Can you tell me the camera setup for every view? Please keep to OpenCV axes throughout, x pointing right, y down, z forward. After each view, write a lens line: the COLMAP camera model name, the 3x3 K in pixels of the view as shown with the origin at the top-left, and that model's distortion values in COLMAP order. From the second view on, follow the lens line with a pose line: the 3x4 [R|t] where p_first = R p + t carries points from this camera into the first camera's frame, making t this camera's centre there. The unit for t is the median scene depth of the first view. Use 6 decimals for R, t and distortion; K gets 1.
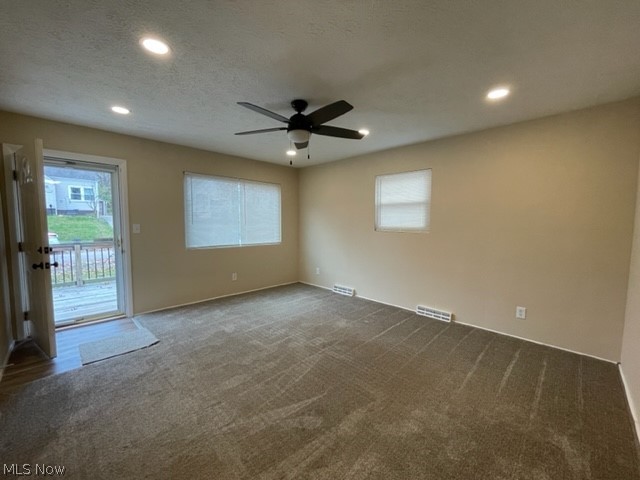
lens RADIAL K [[259.8, 0, 321.5], [0, 259.8, 240.0], [0, 0, 1]] dist [-0.002792, -0.000136]
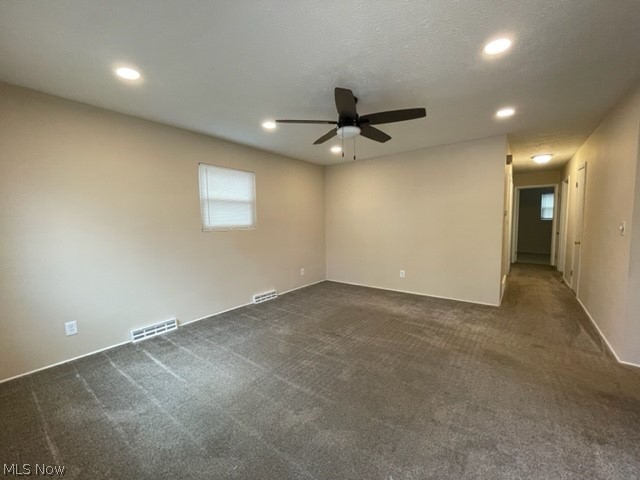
lens RADIAL K [[259.8, 0, 319.8], [0, 259.8, 238.2], [0, 0, 1]] dist [-0.002792, -0.000136]
pose [[-0.123160, -0.062680, 0.990405, -0.832336], [0.091729, 0.993012, 0.074252, -0.052725], [-0.988138, 0.099993, -0.116550, 0.968110]]
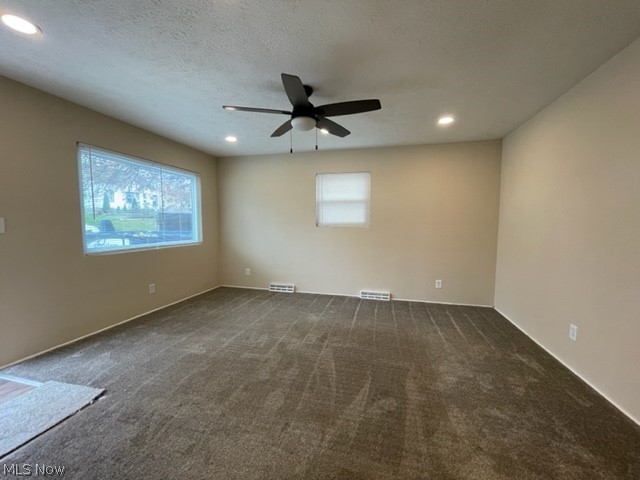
lens RADIAL K [[259.8, 0, 319.4], [0, 259.8, 238.9], [0, 0, 1]] dist [-0.002792, -0.000136]
pose [[0.864822, -0.034349, 0.500902, -0.406449], [0.036769, 0.999311, 0.005046, 0.012892], [-0.500730, 0.014054, 0.865489, 0.118985]]
